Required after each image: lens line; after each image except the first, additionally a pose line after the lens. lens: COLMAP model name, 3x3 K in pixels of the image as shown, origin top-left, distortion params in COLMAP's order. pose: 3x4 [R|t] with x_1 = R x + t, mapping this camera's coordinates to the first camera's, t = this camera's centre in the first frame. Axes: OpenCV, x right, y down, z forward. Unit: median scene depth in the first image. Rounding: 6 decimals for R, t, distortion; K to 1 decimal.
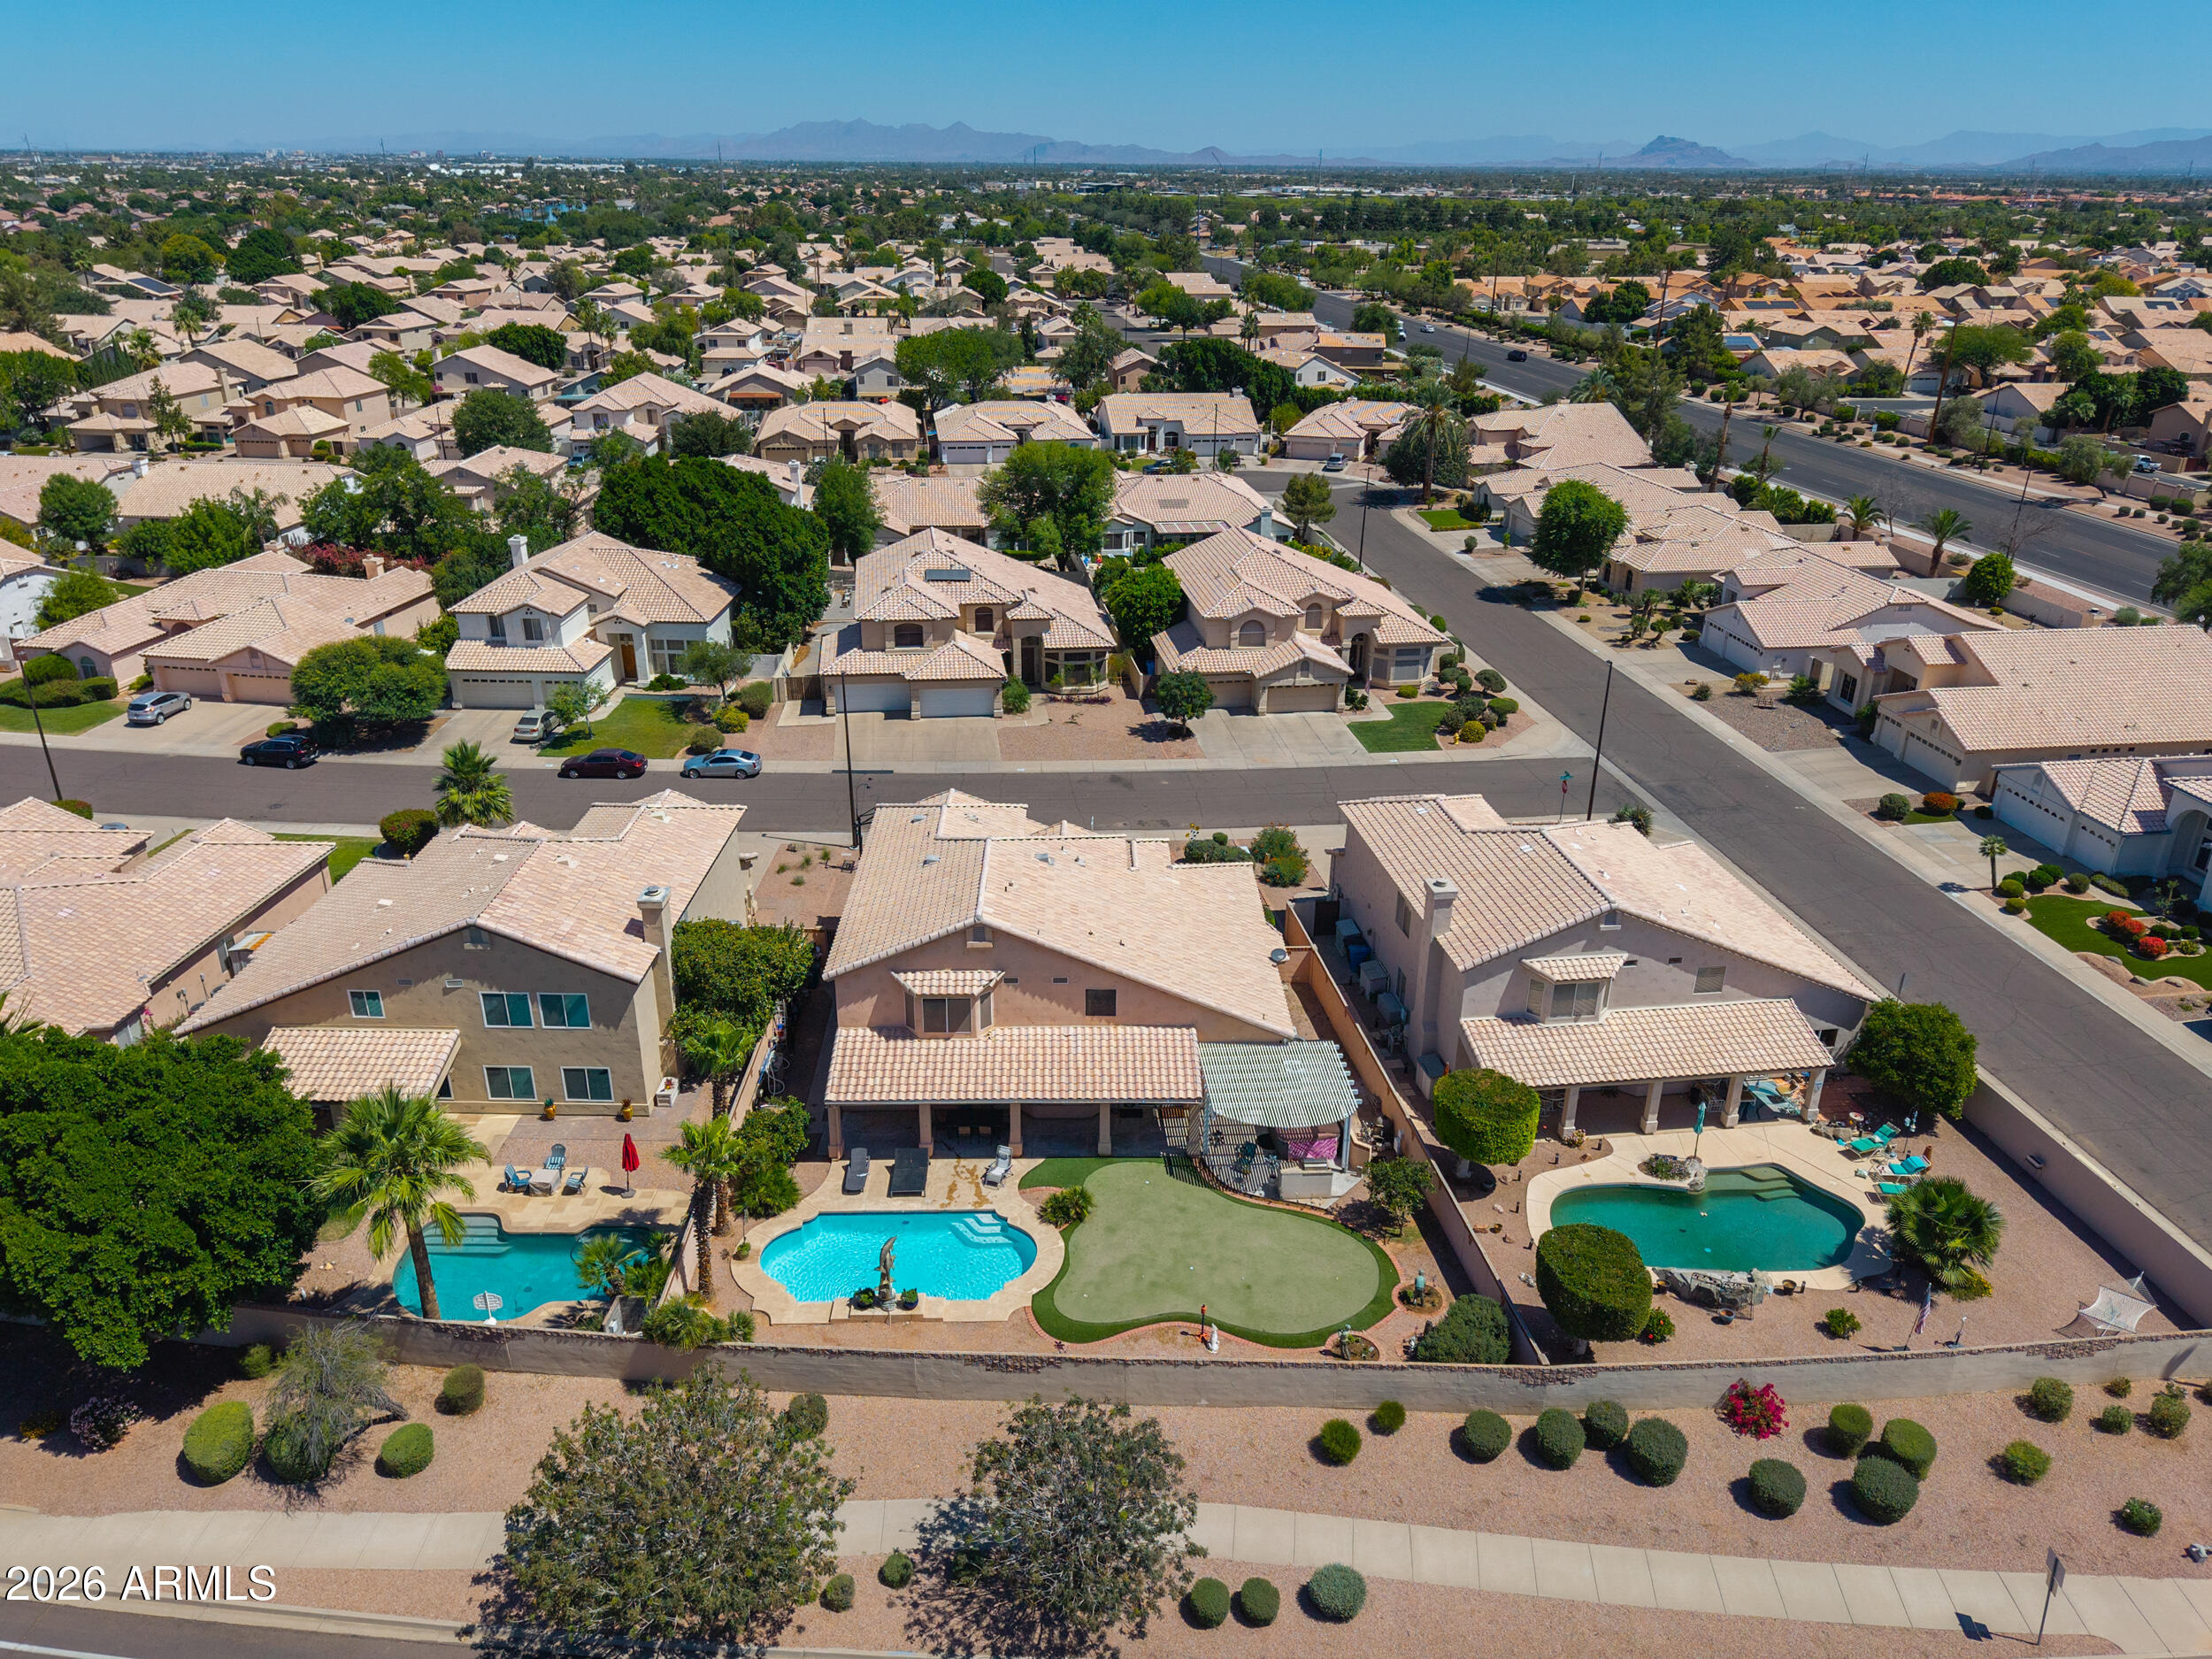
lens RADIAL K [[1566.2, 0, 1104.1], [0, 1566.2, 763.1], [0, 0, 1]] dist [0.070014, -0.000772]
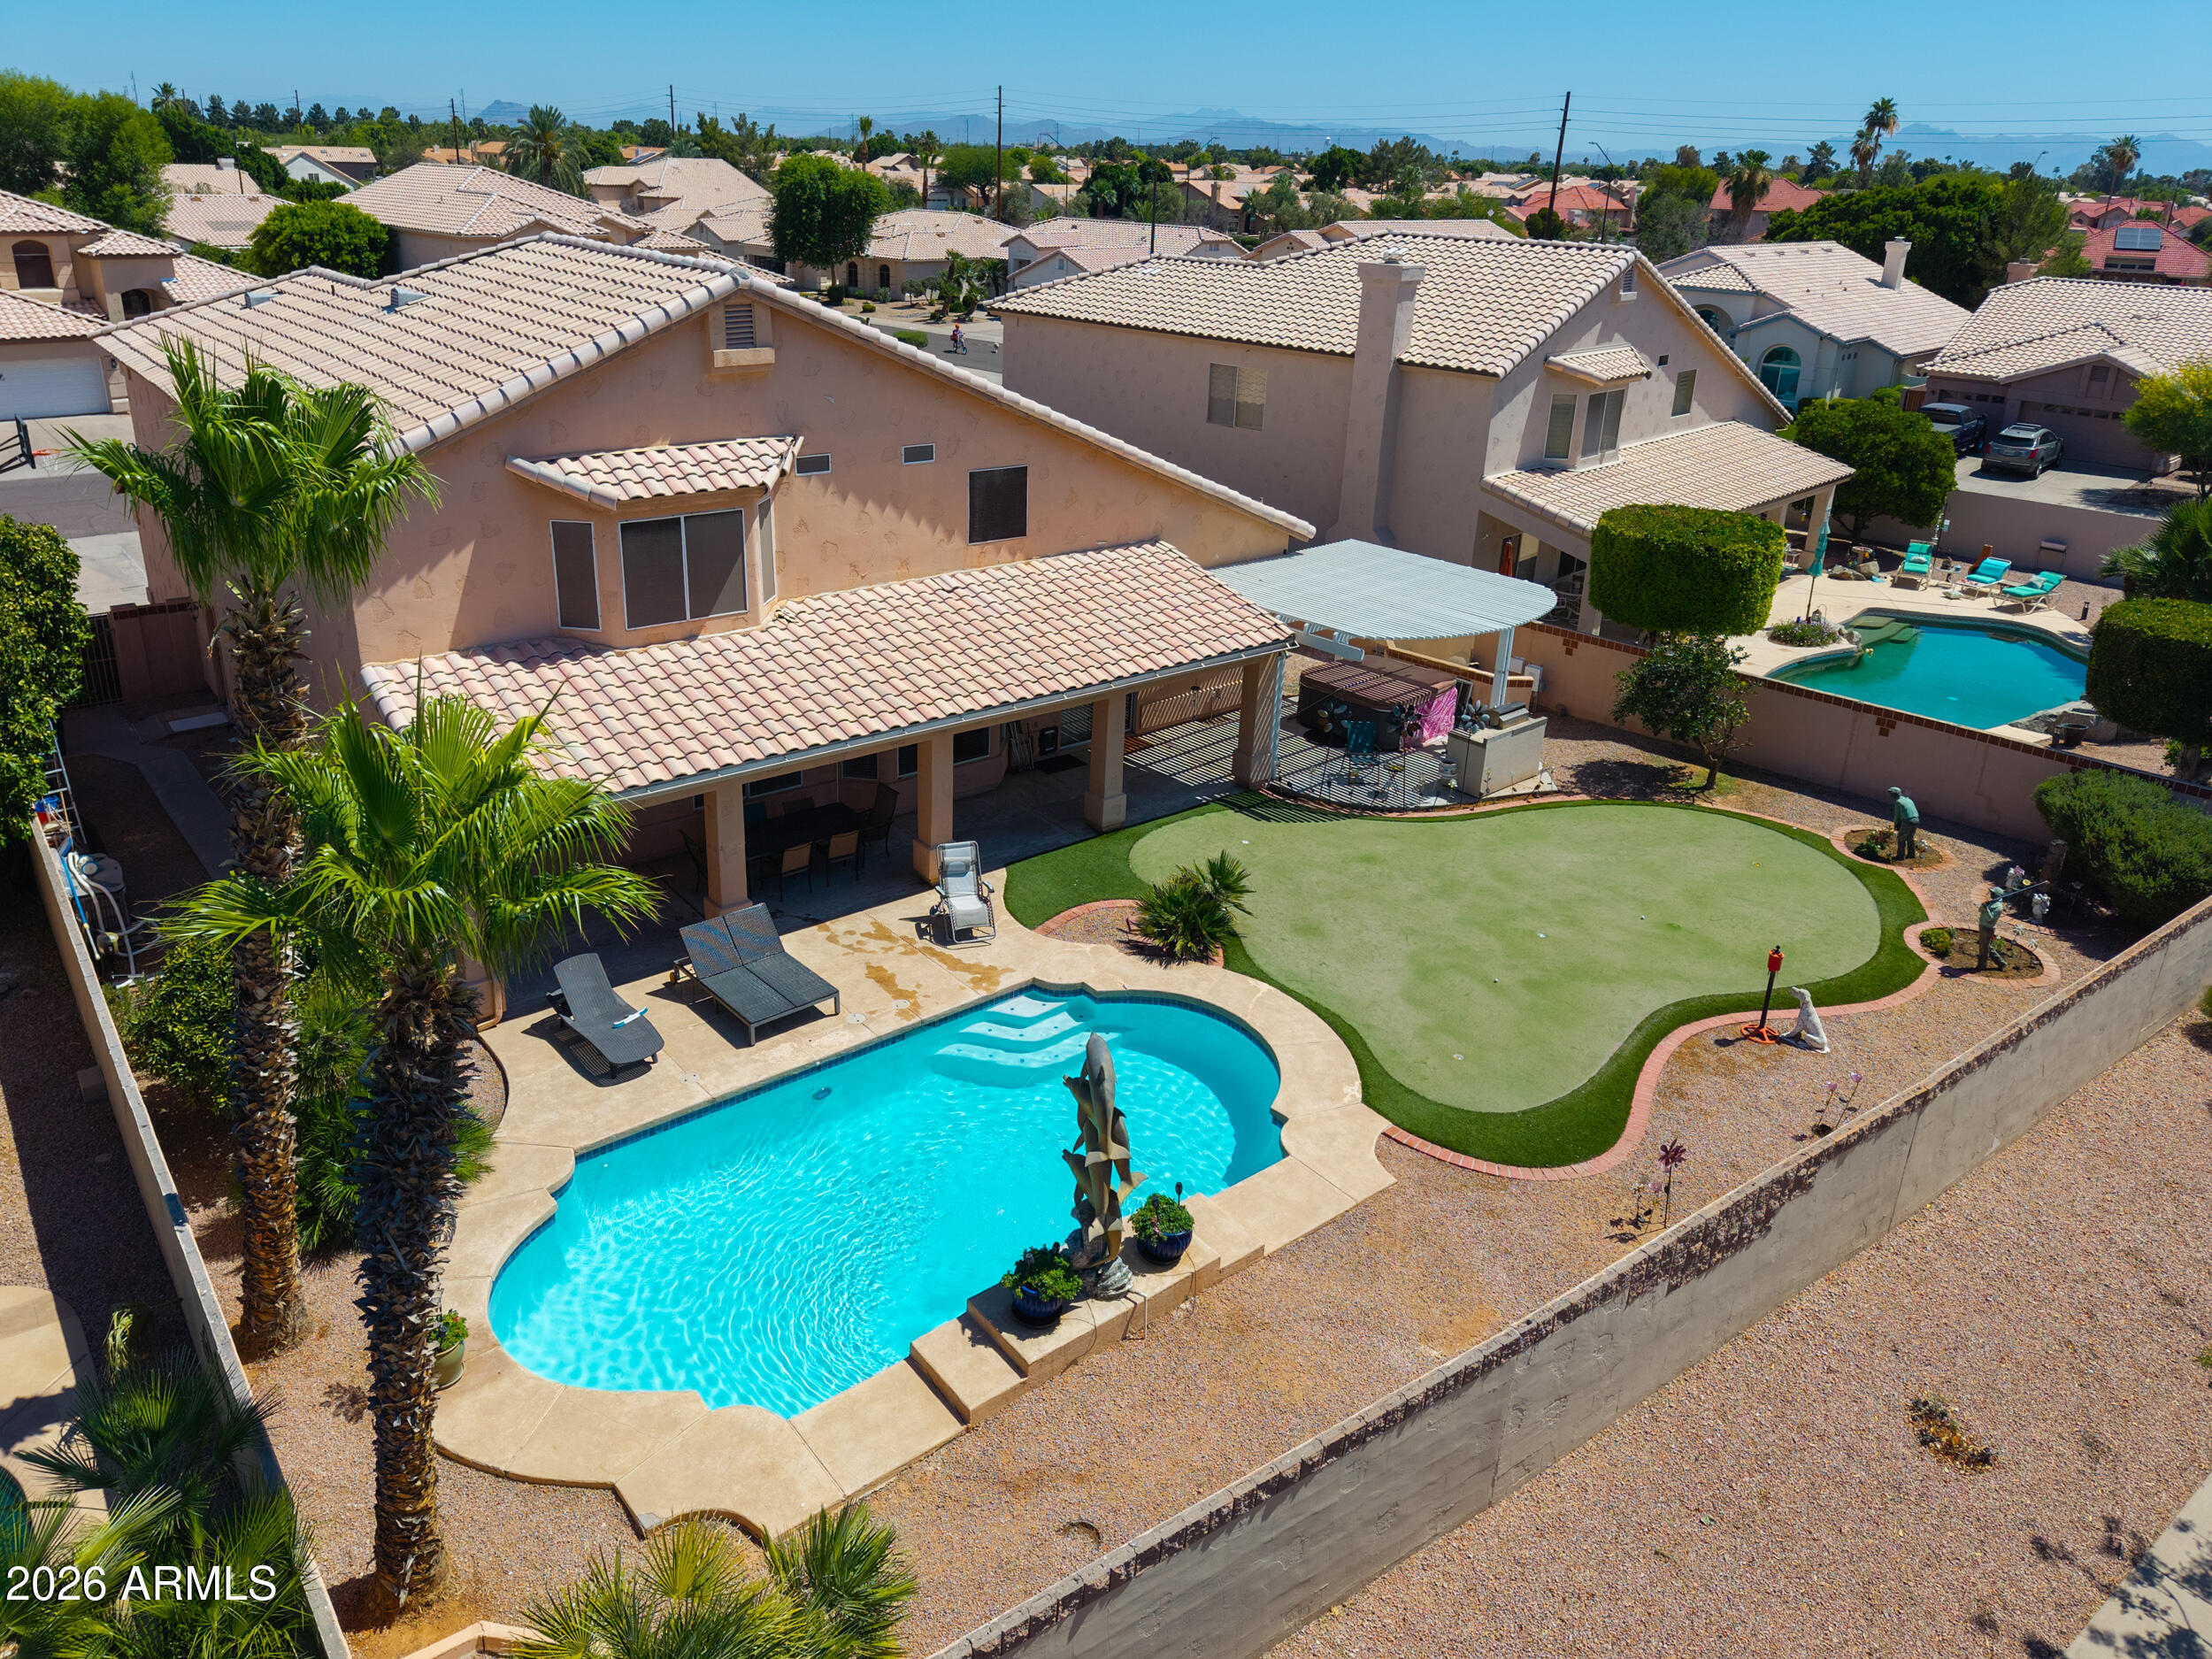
lens RADIAL K [[1532.6, 0, 1050.1], [0, 1532.6, 739.1], [0, 0, 1]] dist [0.000995, -0.008996]
pose [[0.801101, -0.201958, 0.563427, -0.248991], [0.197198, 0.977853, 0.070124, 0.196481], [-0.565111, 0.054930, 0.823184, 0.673609]]
